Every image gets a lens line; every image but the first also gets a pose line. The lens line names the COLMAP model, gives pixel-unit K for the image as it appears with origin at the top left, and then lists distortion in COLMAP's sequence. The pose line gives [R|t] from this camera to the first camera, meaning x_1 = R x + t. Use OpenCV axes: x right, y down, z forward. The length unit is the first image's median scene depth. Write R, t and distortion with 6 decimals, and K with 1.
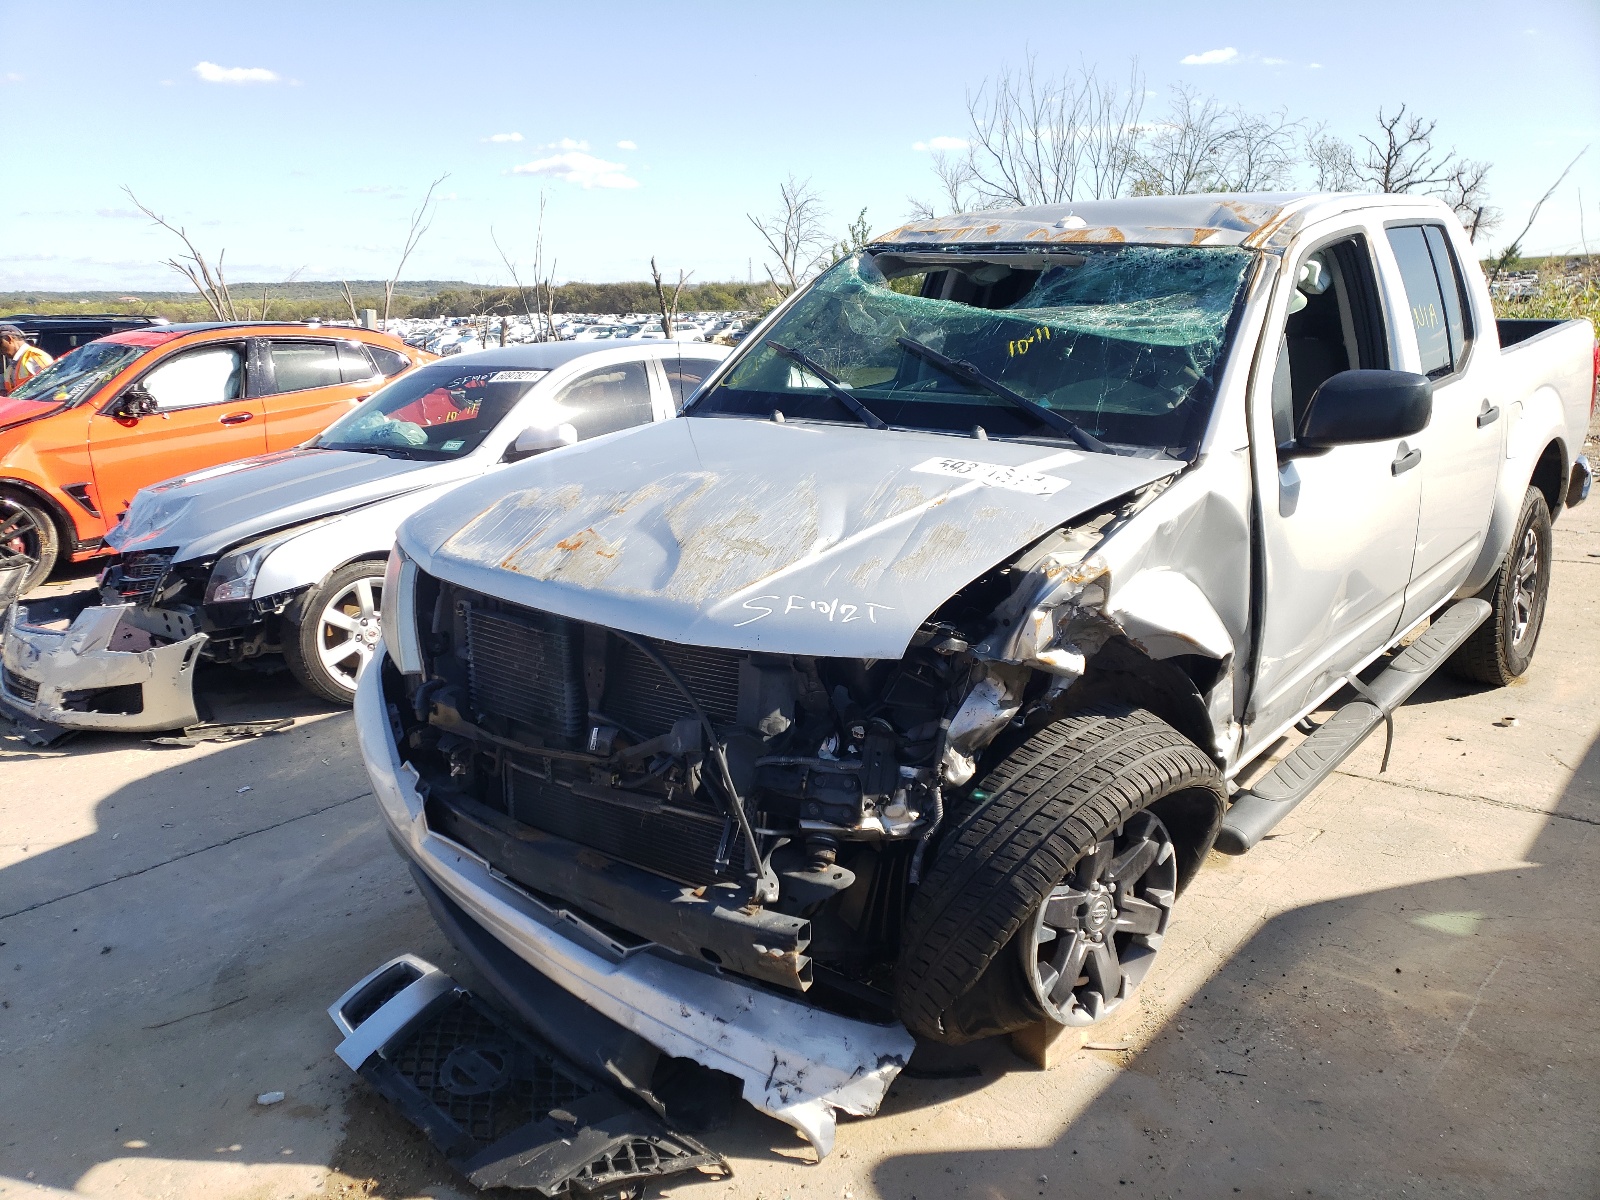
lens RADIAL K [[1239.8, 0, 790.7], [0, 1239.8, 598.8], [0, 0, 1]] dist [0.038583, -0.041460]
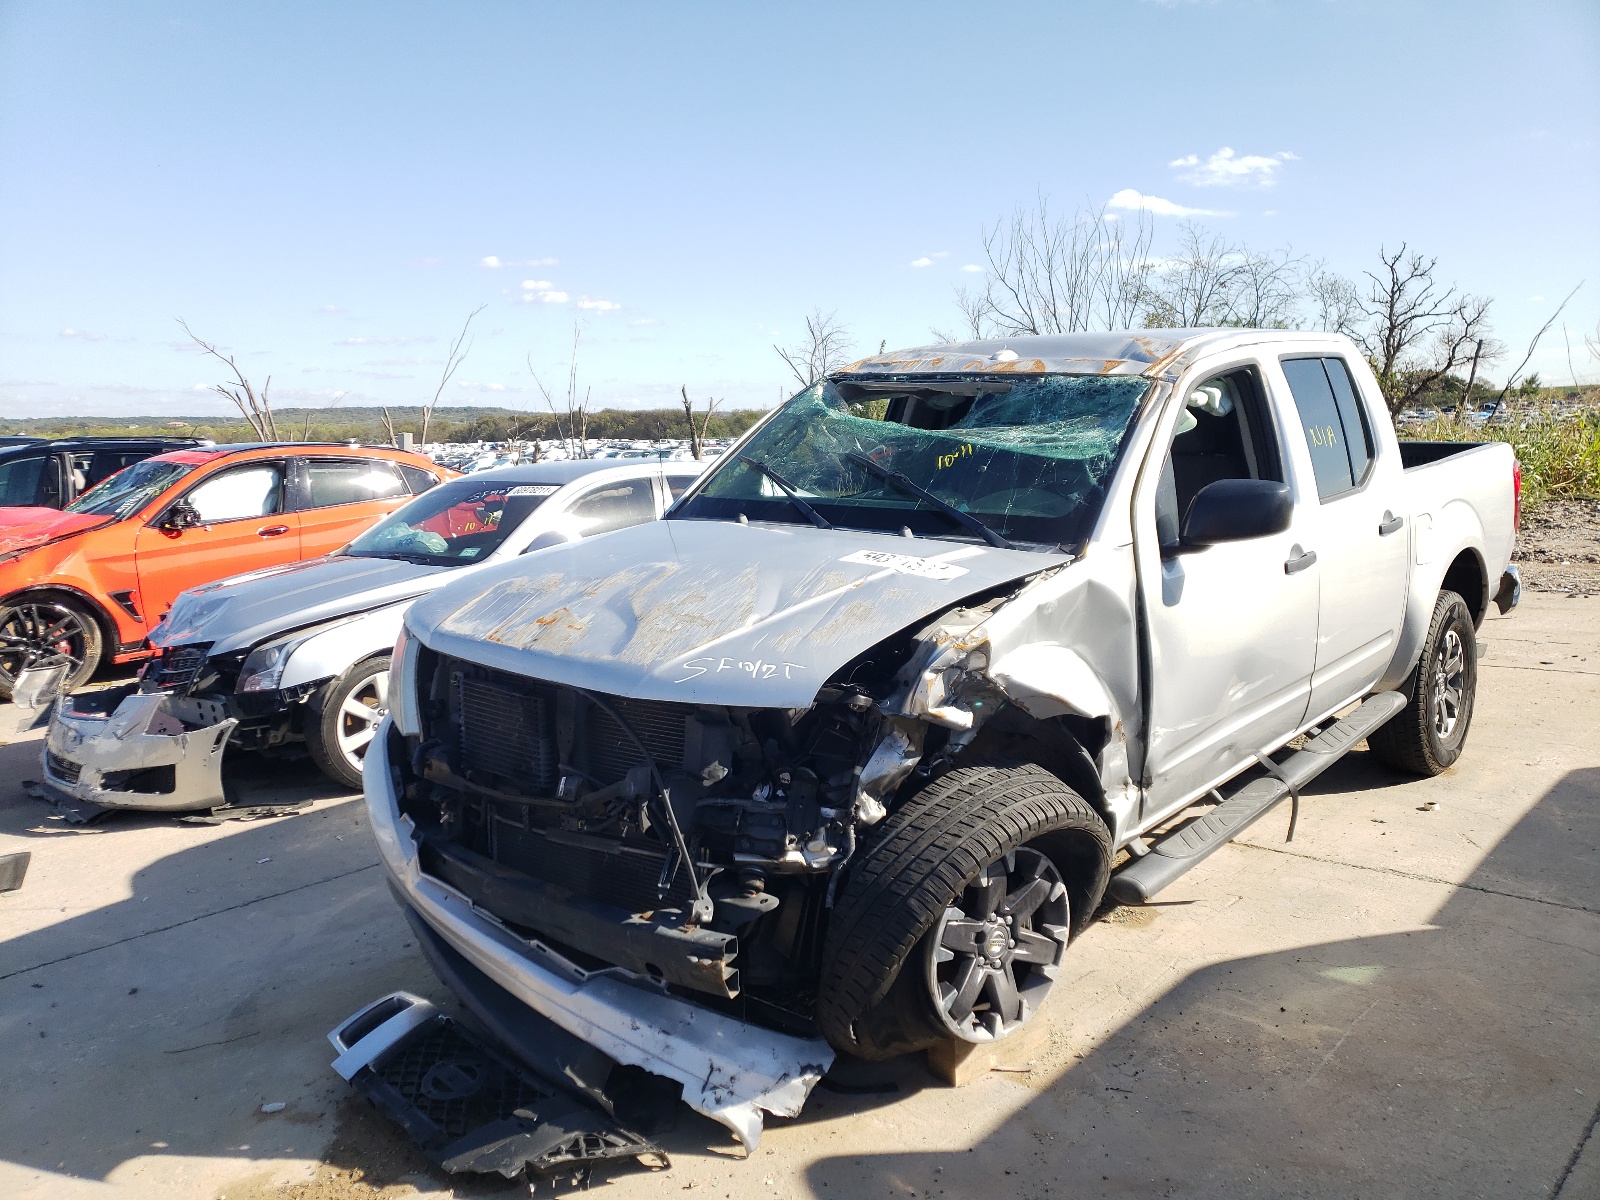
lens RADIAL K [[1239.8, 0, 805.1], [0, 1239.8, 603.1], [0, 0, 1]] dist [0.038583, -0.041460]
pose [[0.999913, 0.004320, -0.012430, 0.070065], [-0.005472, 0.995535, -0.094237, 0.042081], [0.011967, 0.094296, 0.995472, -0.148729]]
